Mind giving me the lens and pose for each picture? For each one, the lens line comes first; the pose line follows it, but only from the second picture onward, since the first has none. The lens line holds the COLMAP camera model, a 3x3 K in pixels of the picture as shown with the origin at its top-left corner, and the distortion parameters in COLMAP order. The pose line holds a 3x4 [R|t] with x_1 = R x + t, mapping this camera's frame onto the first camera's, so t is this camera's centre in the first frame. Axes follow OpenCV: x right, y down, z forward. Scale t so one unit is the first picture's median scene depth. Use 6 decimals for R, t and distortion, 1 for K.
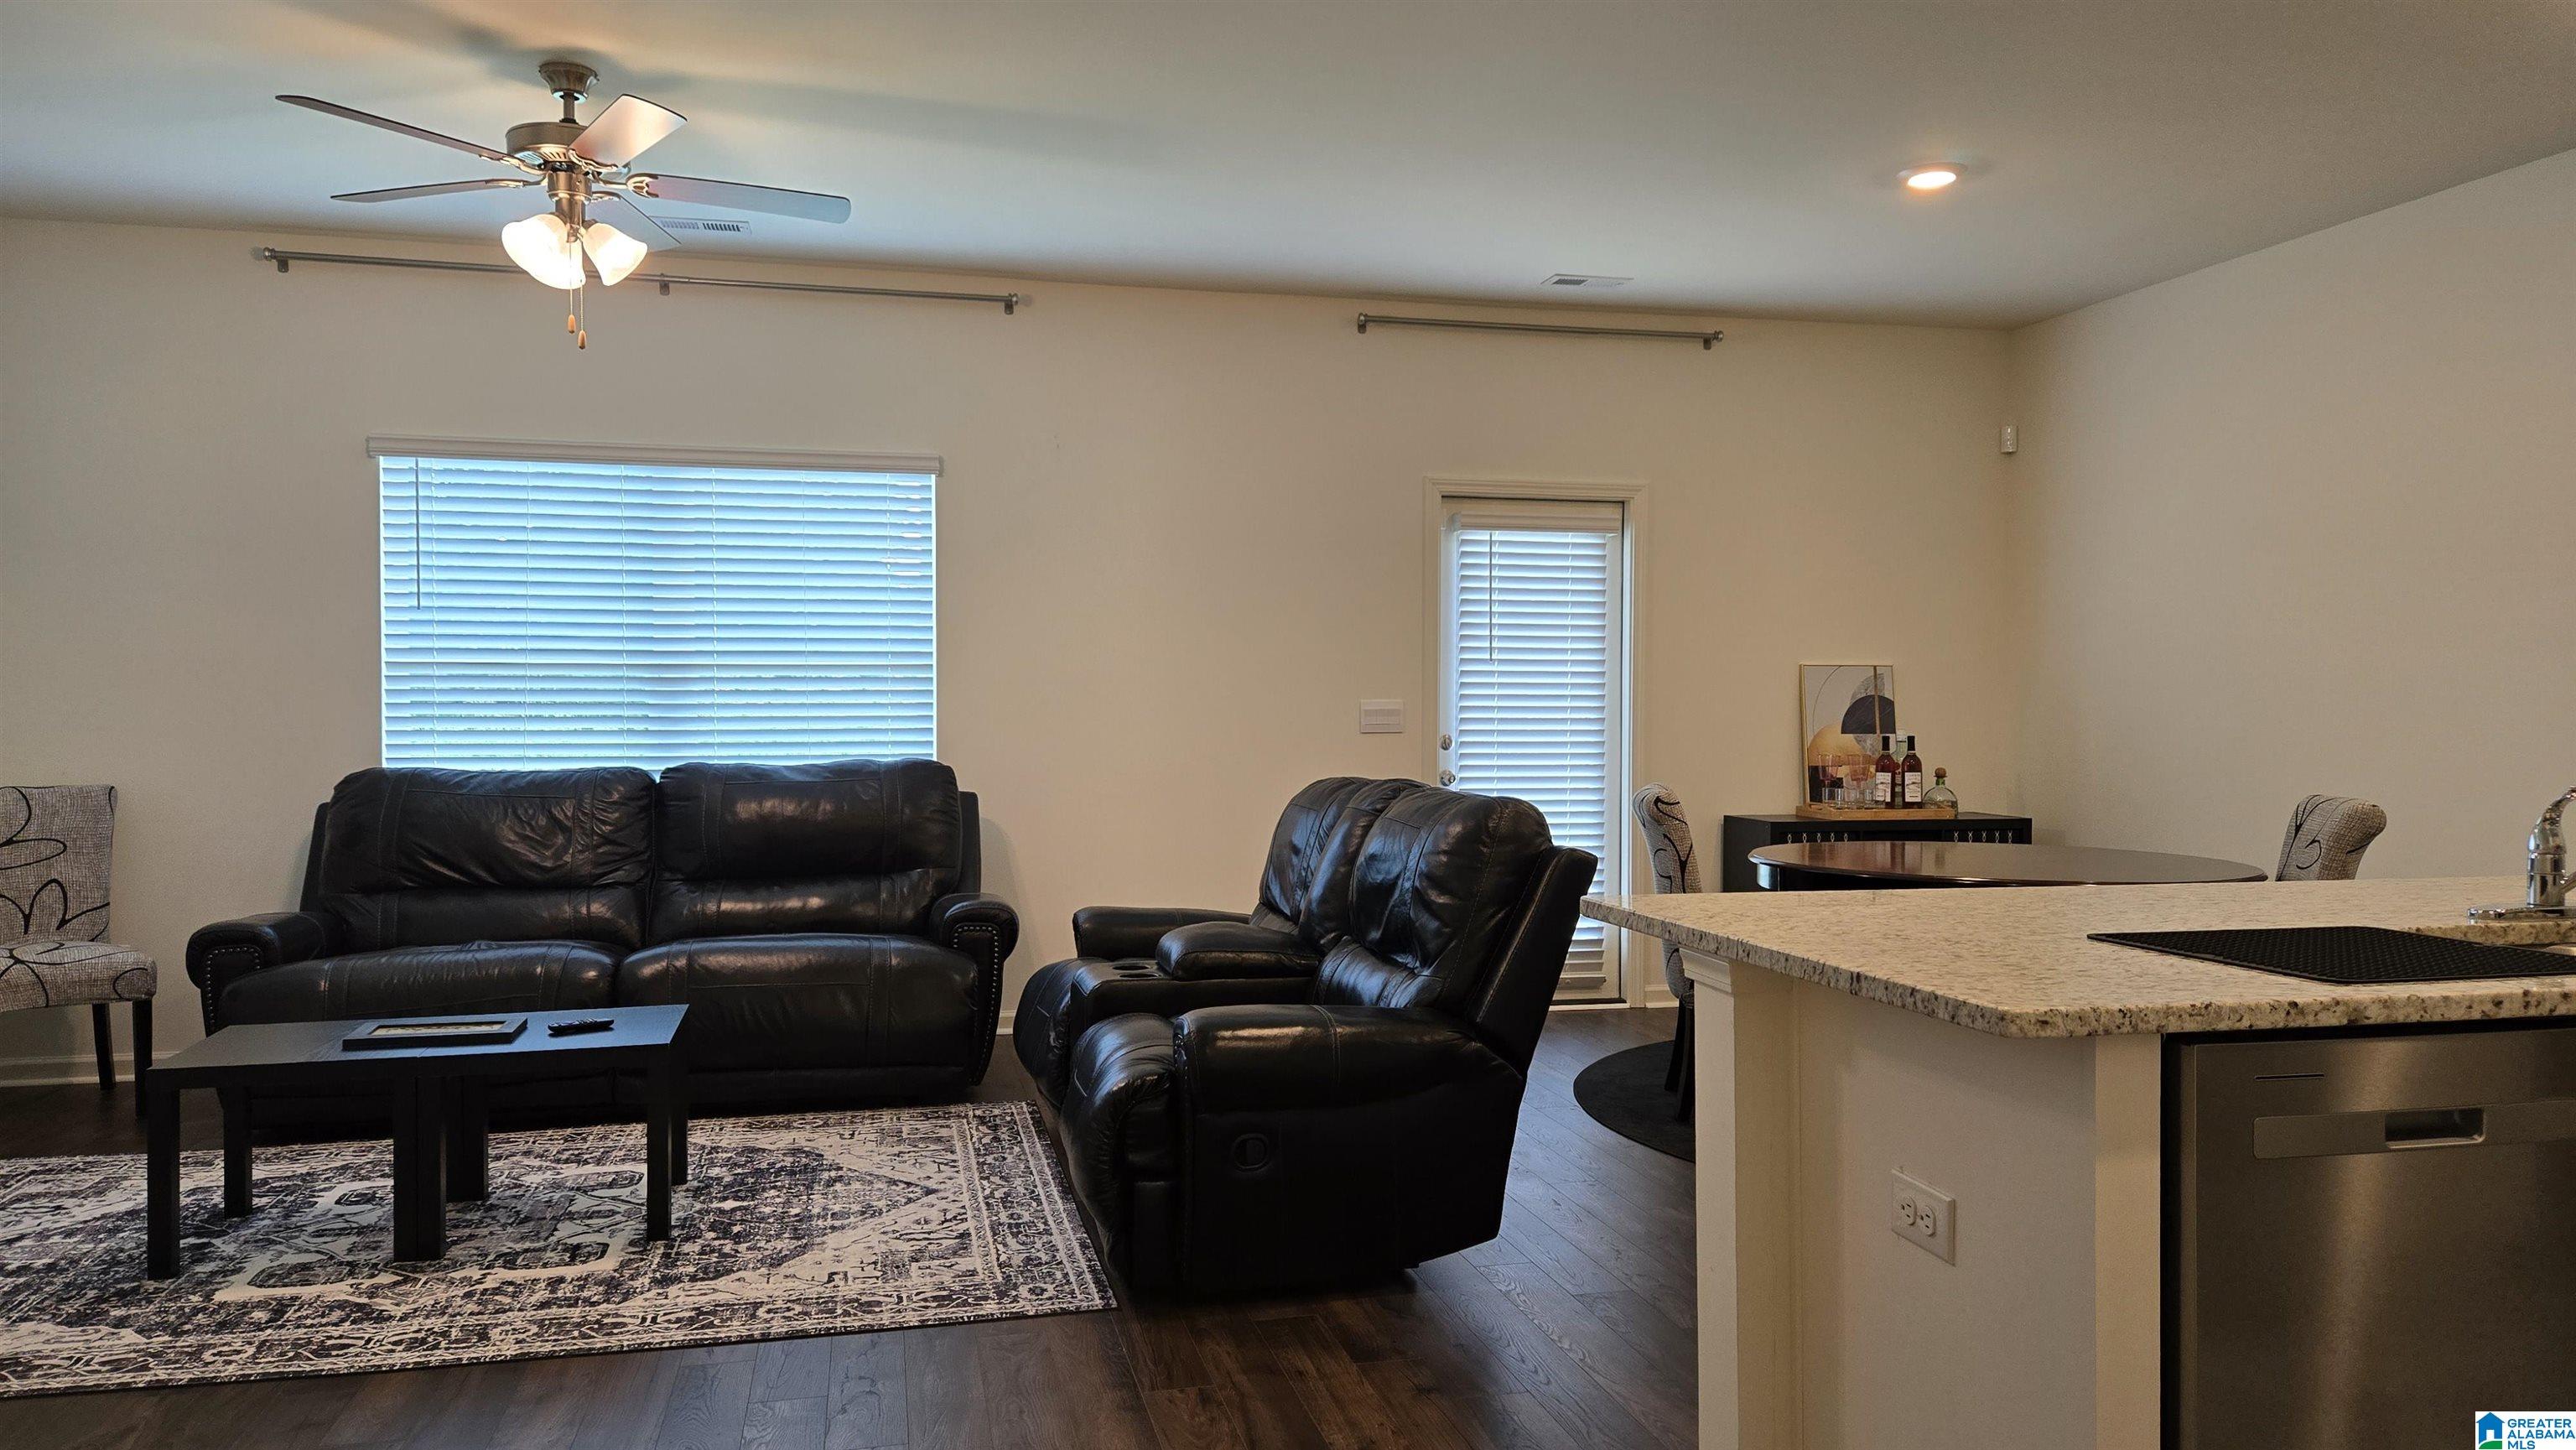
lens RADIAL K [[1640.8, 0, 1284.8], [0, 1640.8, 735.7], [0, 0, 1]] dist [0.035123, -0.001210]
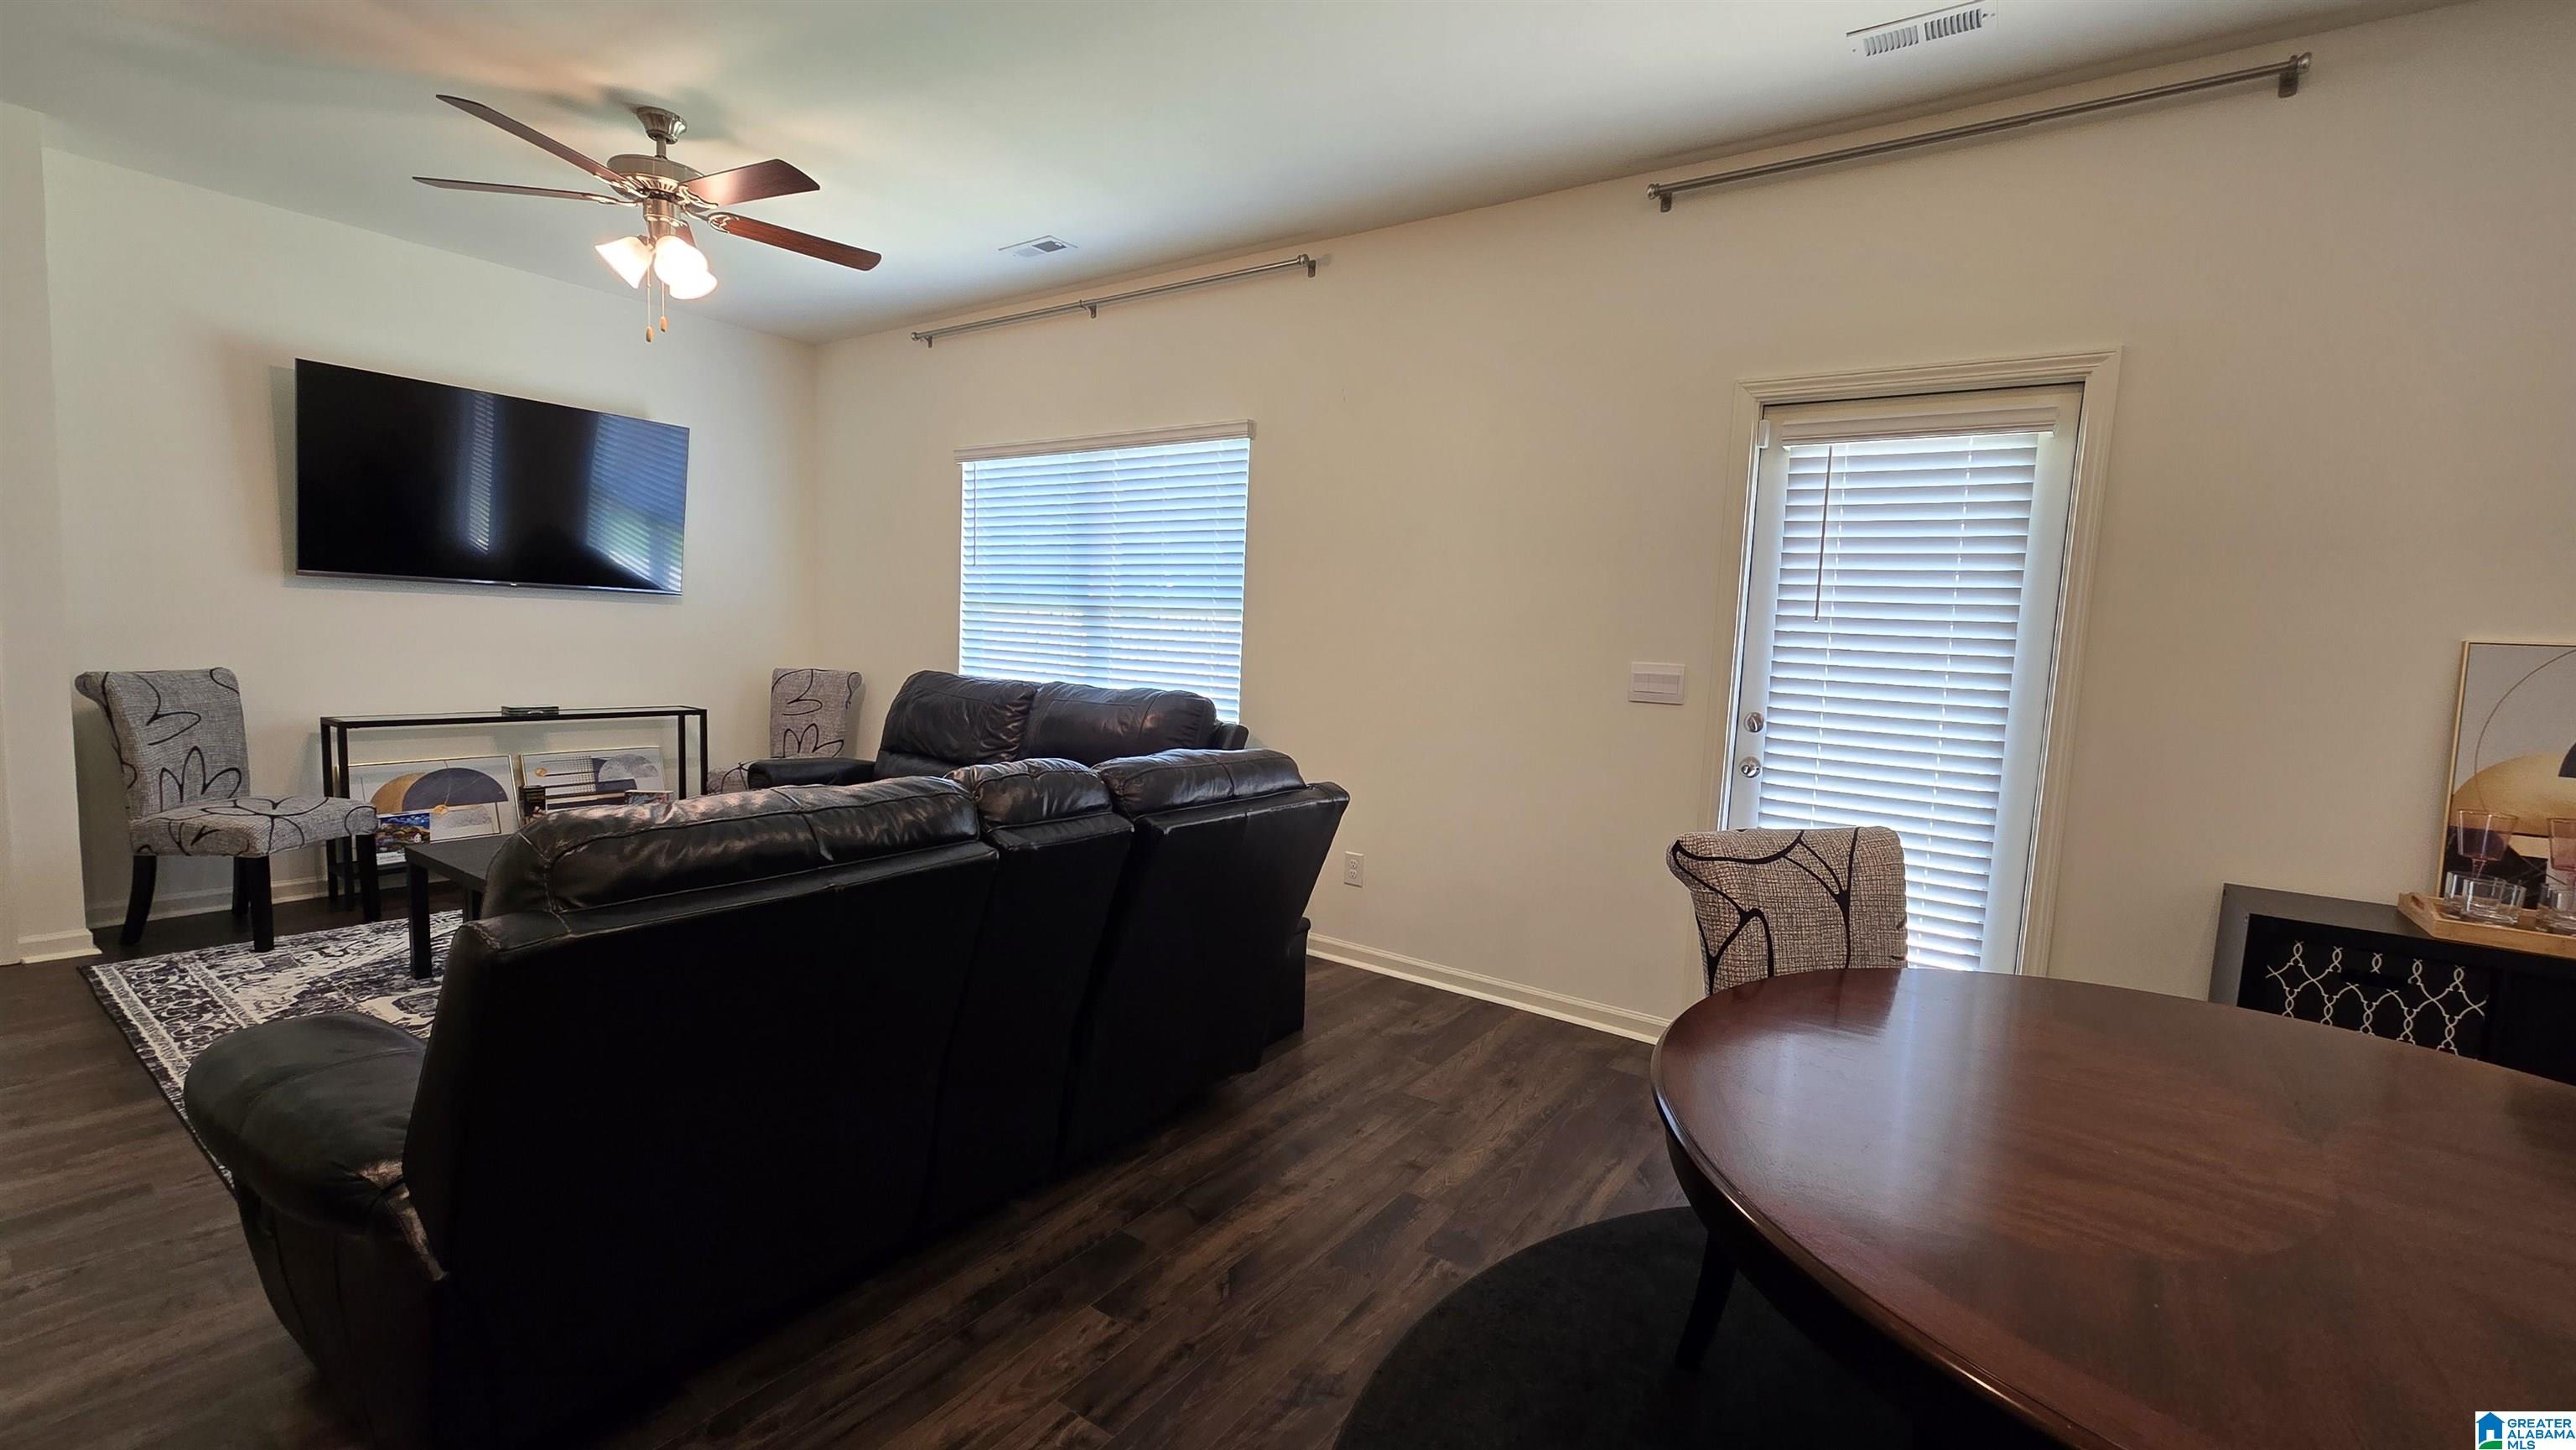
lens RADIAL K [[1052.1, 0, 1294.2], [0, 1052.1, 725.1], [0, 0, 1]] dist [0.003097, 0.000027]
pose [[0.681453, 0.095839, -0.725560, 0.312296], [-0.058569, 0.995350, 0.076467, -0.019922], [0.729515, -0.009614, 0.683897, 0.487264]]
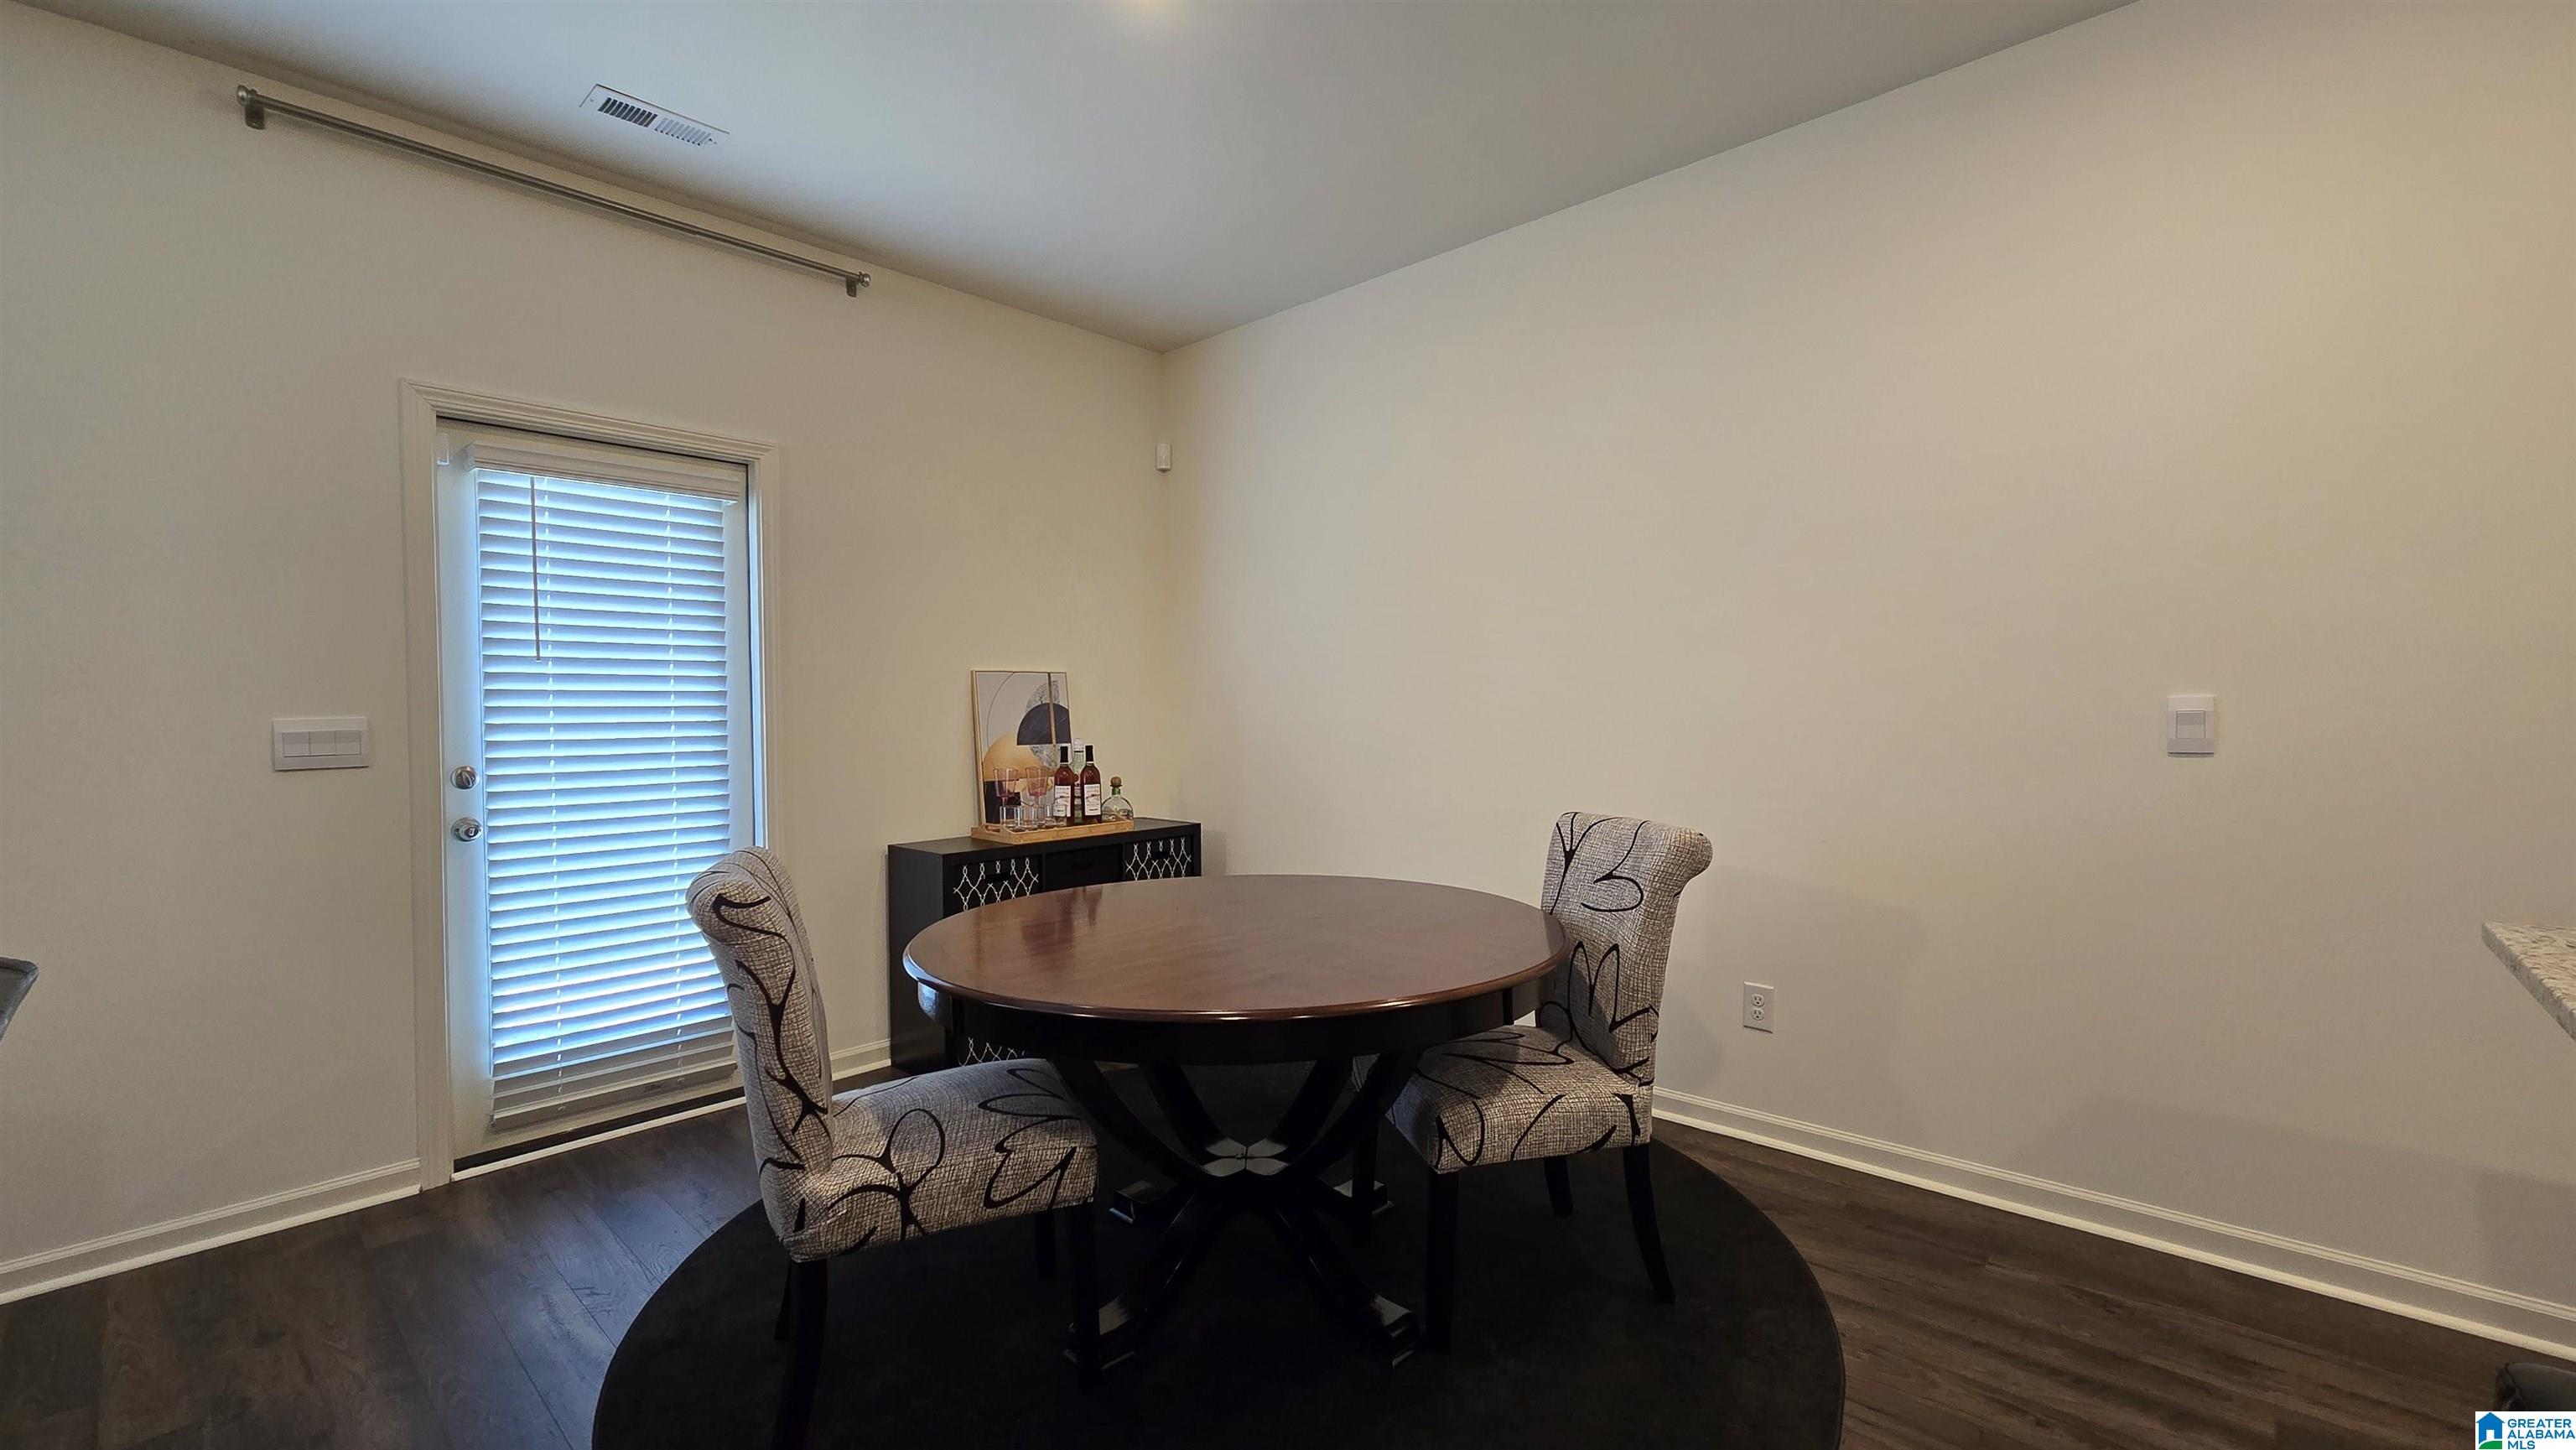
lens RADIAL K [[1052.1, 0, 1294.2], [0, 1052.1, 725.1], [0, 0, 1]] dist [0.003097, 0.000027]
pose [[0.822038, -0.021432, 0.569029, 0.132185], [0.024943, 0.999688, 0.001619, -0.009675], [-0.568886, 0.012863, 0.822316, 0.433905]]
